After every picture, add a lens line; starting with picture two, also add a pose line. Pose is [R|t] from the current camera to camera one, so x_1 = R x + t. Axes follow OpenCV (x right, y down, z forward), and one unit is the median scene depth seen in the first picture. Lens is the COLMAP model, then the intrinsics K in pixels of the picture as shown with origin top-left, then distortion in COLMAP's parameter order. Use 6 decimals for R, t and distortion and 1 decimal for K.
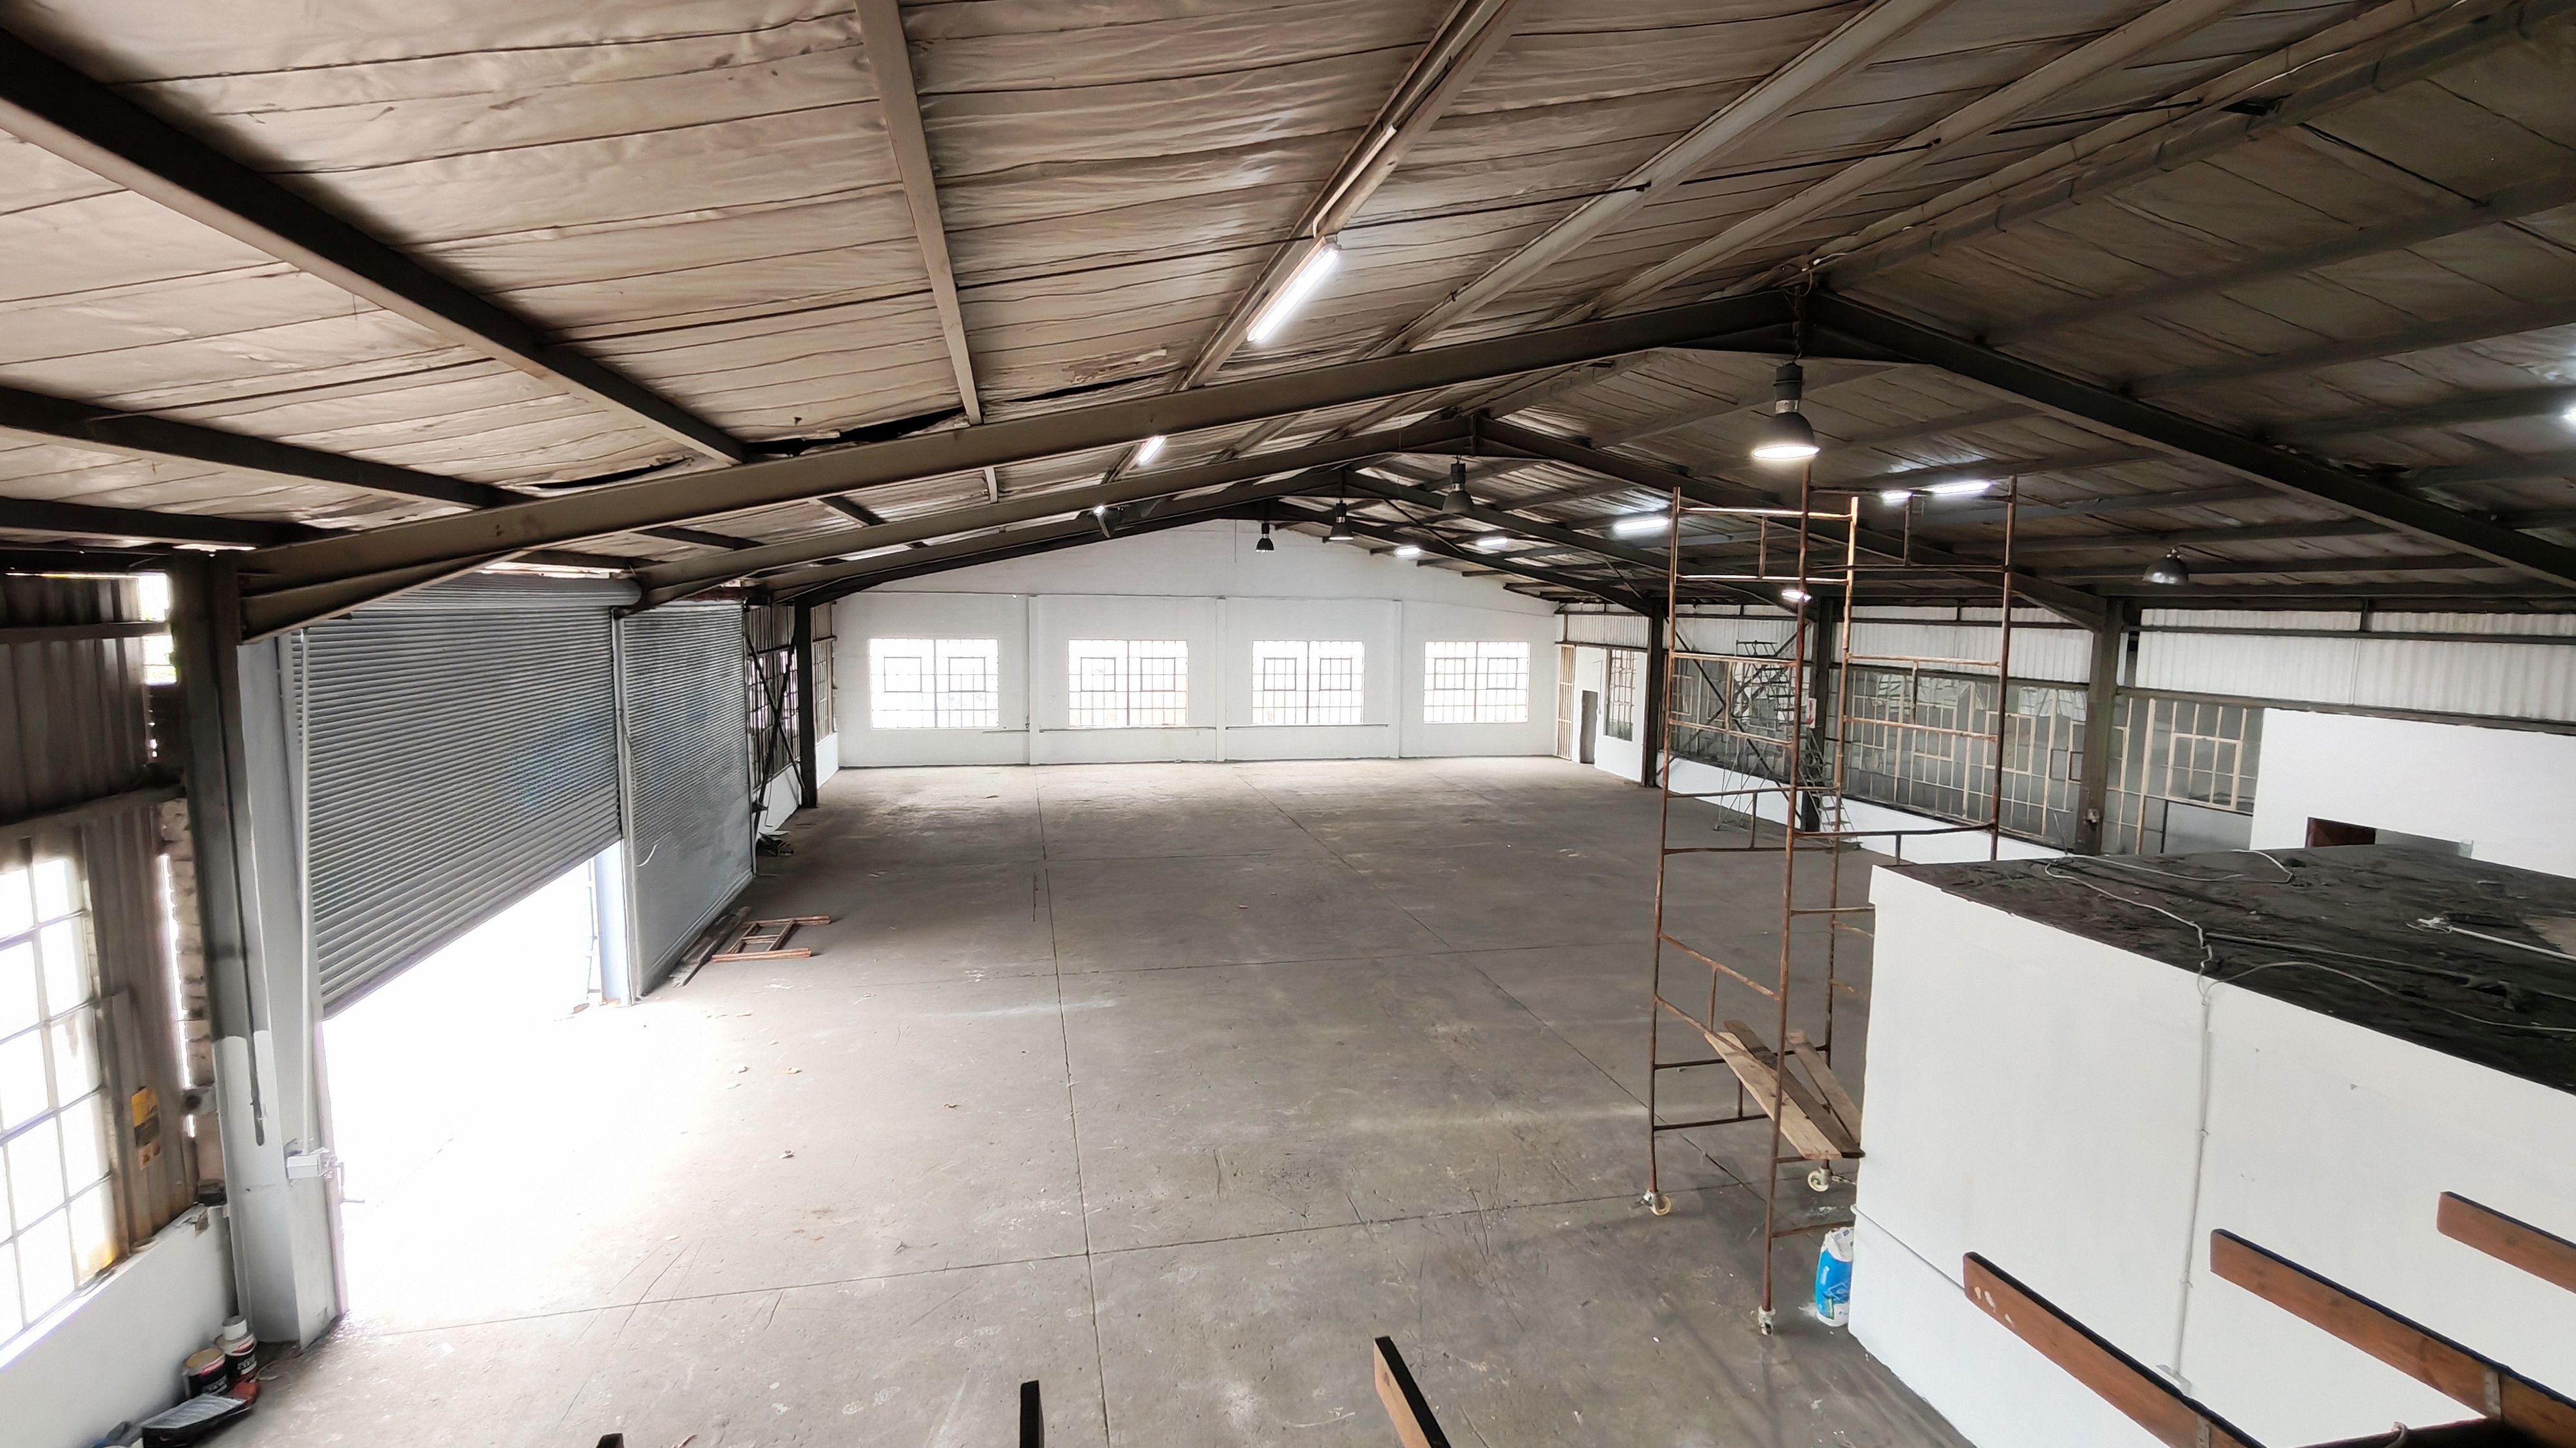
lens RADIAL K [[1176.8, 0, 1288.0], [0, 1176.8, 724.0], [0, 0, 1]] dist [-0.000926, 0.000265]
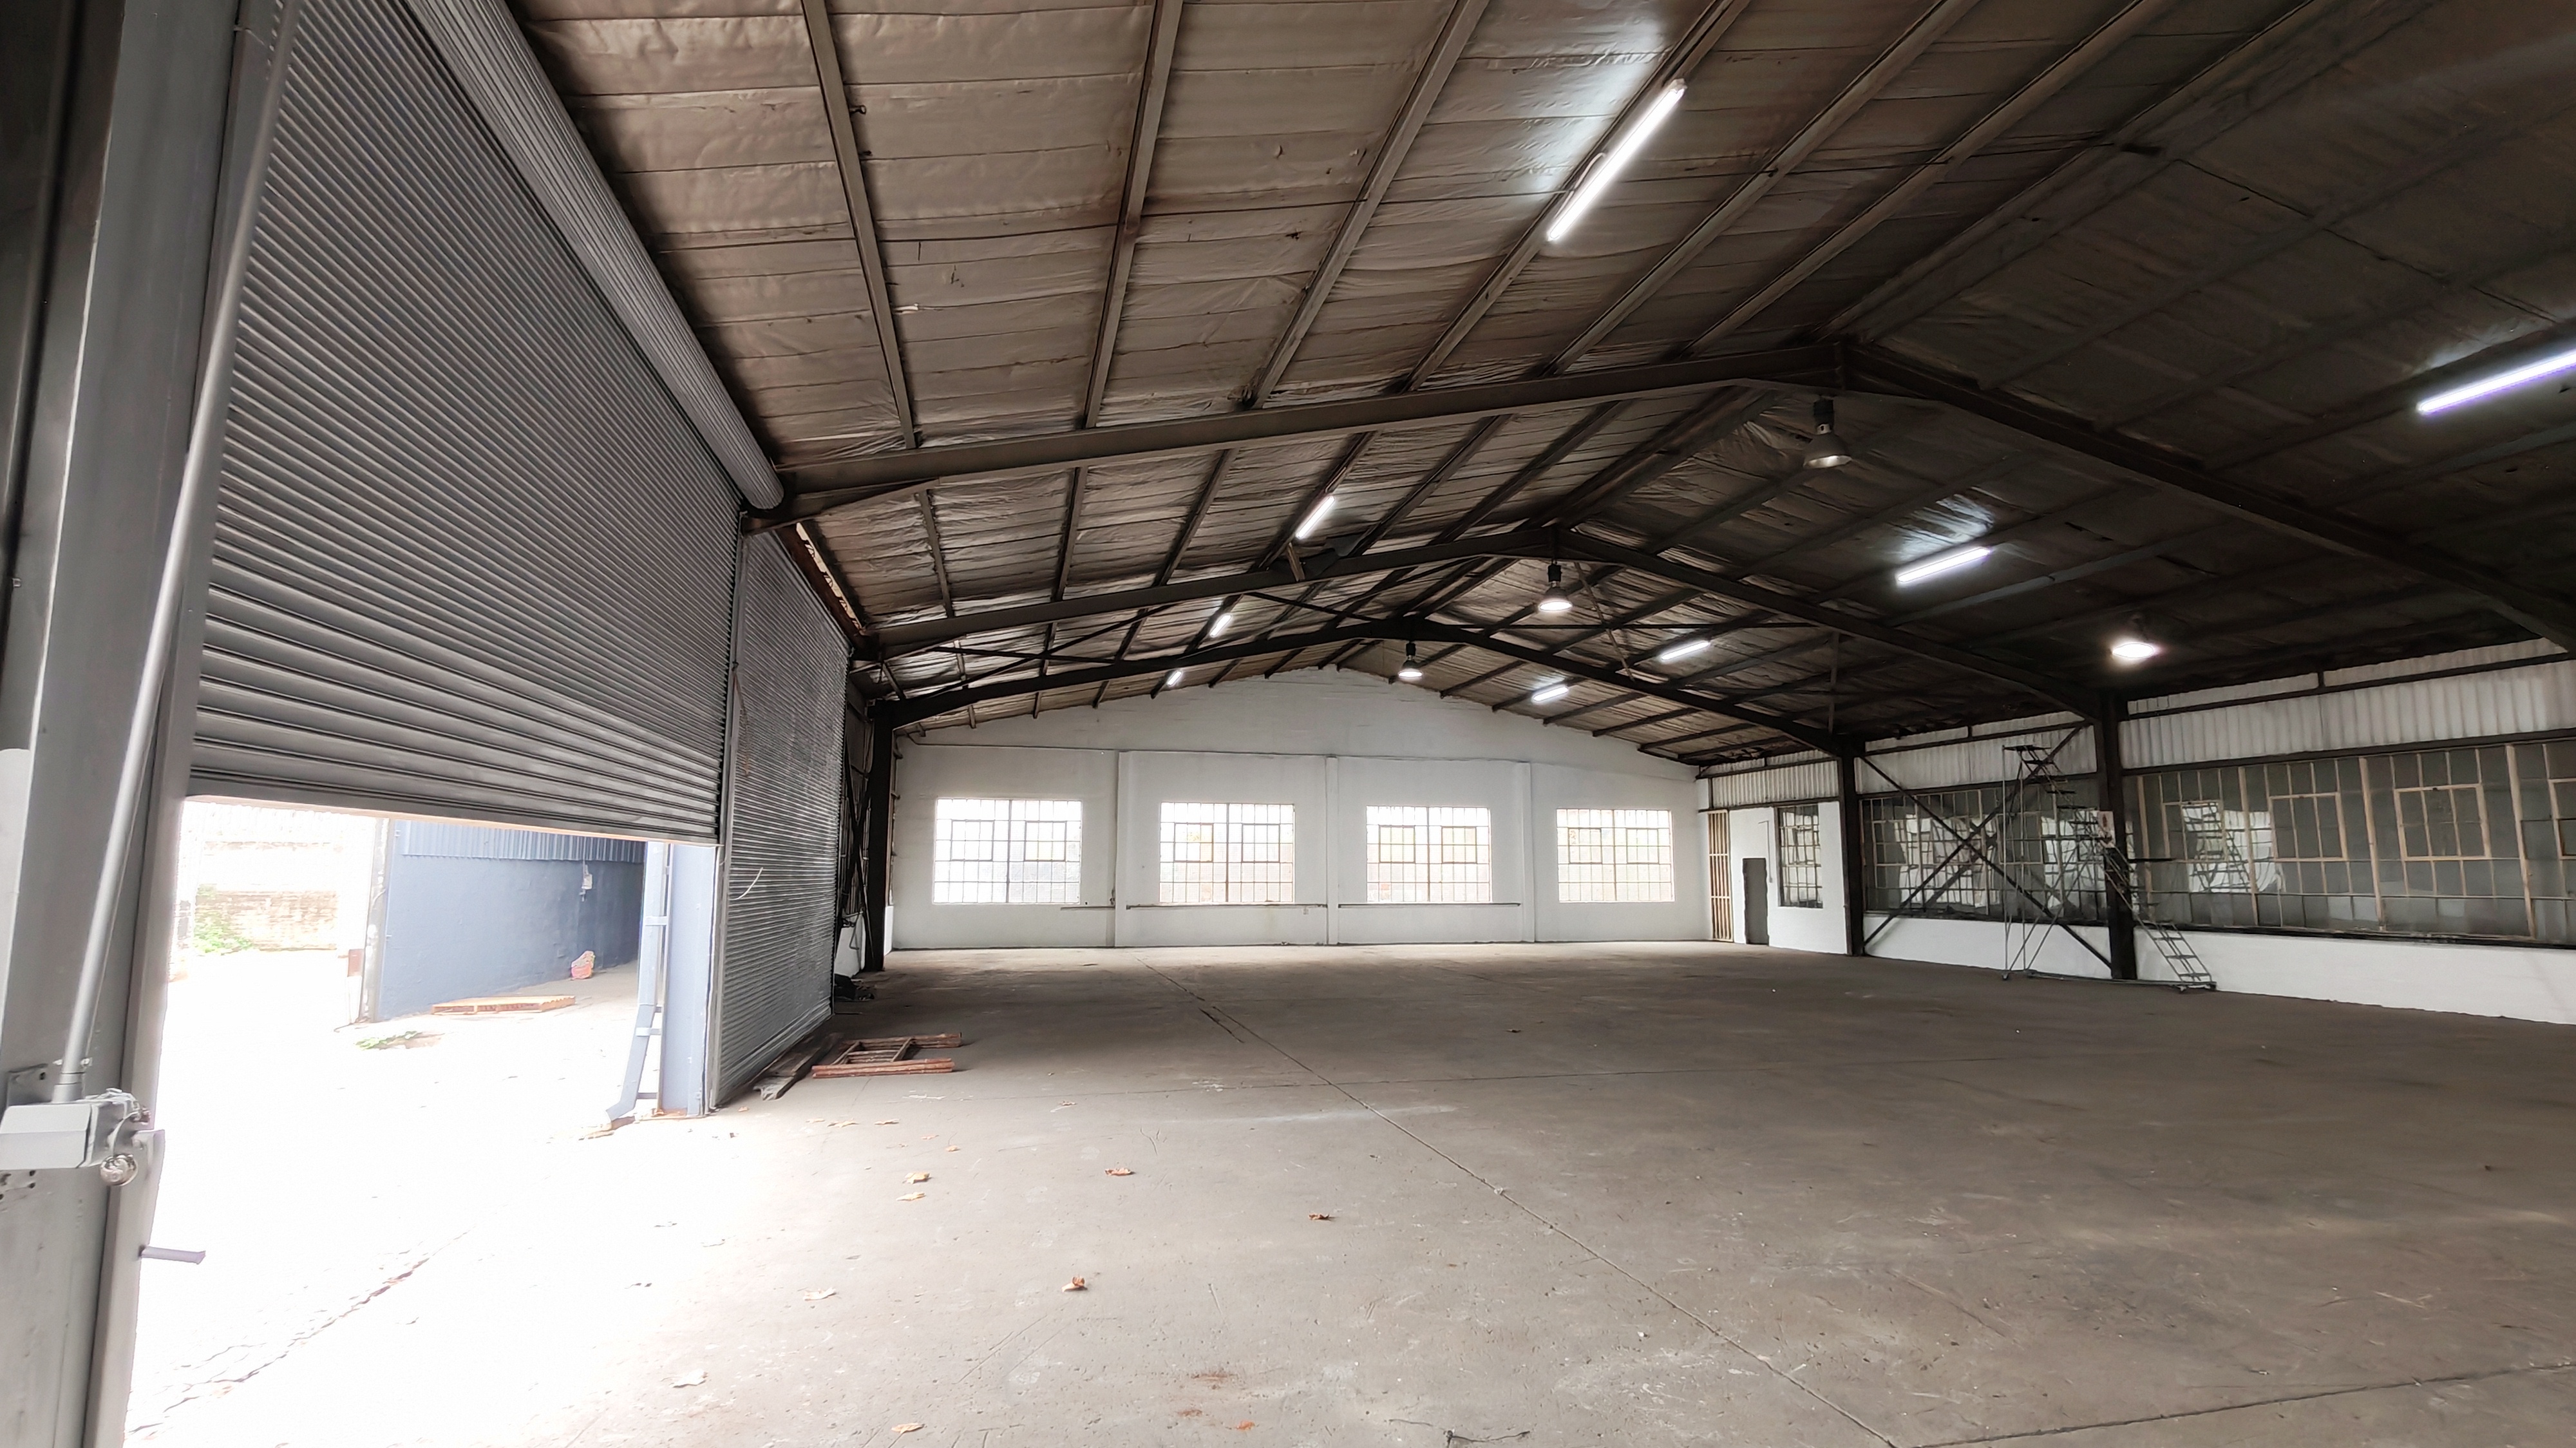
lens RADIAL K [[1176.8, 0, 1288.0], [0, 1176.8, 724.0], [0, 0, 1]] dist [-0.000926, 0.000265]
pose [[0.999929, -0.008583, 0.008216, -0.099426], [0.010233, 0.973500, -0.228457, 0.073390], [-0.006037, 0.228525, 0.973519, 0.133403]]
